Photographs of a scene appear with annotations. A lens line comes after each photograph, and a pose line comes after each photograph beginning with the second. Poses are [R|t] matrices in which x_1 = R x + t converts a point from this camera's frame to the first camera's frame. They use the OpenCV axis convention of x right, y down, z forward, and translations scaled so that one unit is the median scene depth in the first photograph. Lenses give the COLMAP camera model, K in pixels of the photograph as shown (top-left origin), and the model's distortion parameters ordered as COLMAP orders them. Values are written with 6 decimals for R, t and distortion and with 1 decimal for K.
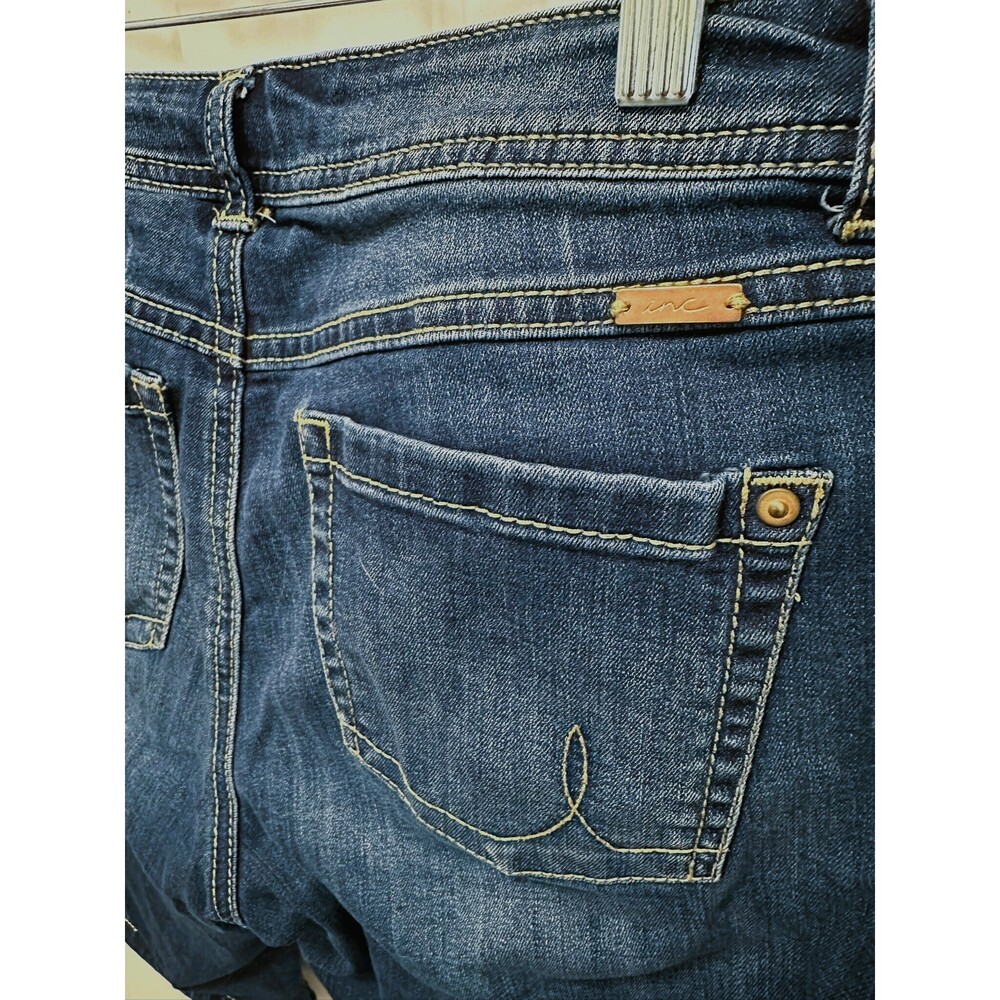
lens RADIAL K [[699.2, 0, 487.7], [0, 699.2, 426.7], [0, 0, 1]] dist [-0.000895, -0.001561]
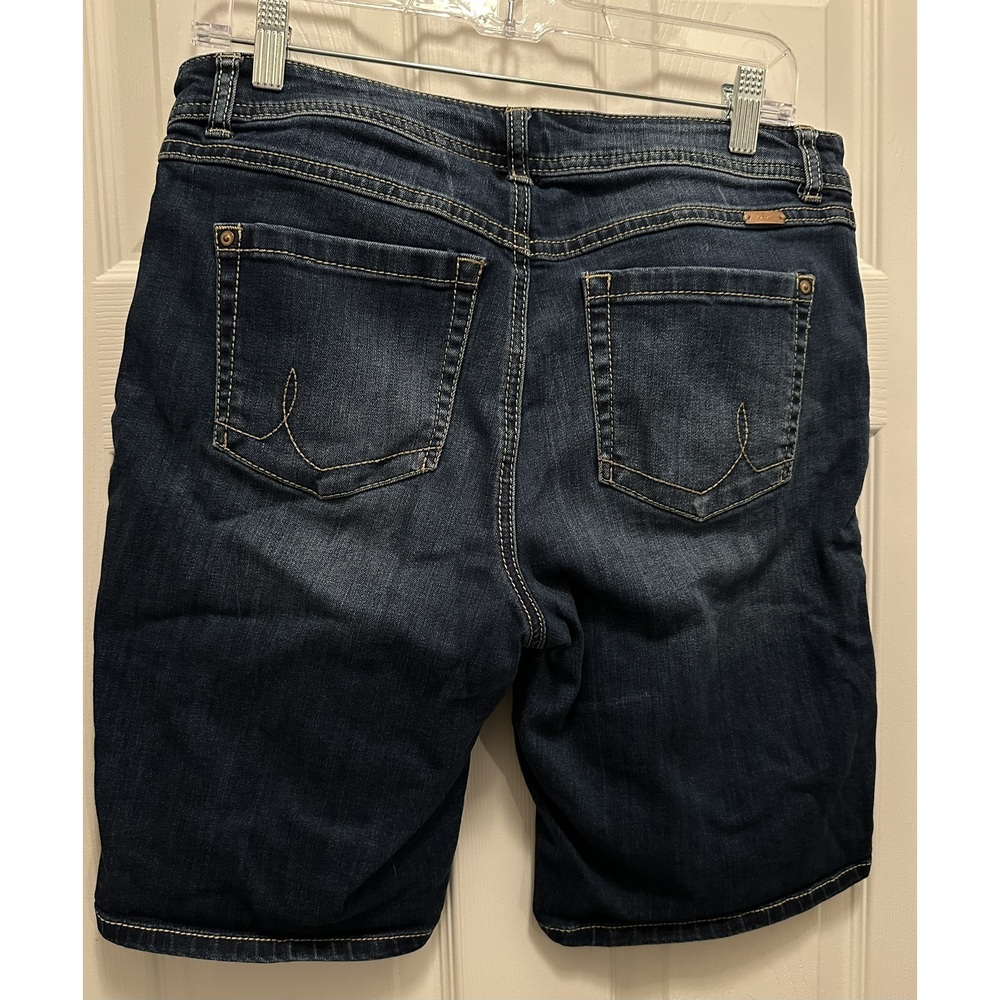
lens RADIAL K [[816.7, 0, 498.5], [0, 816.7, 504.5], [0, 0, 1]] dist [0.034328, -0.133128]
pose [[0.763300, -0.011593, 0.645940, -2.257954], [0.188561, 0.960301, -0.205587, 1.184330], [-0.617914, 0.278724, 0.735184, -0.358242]]
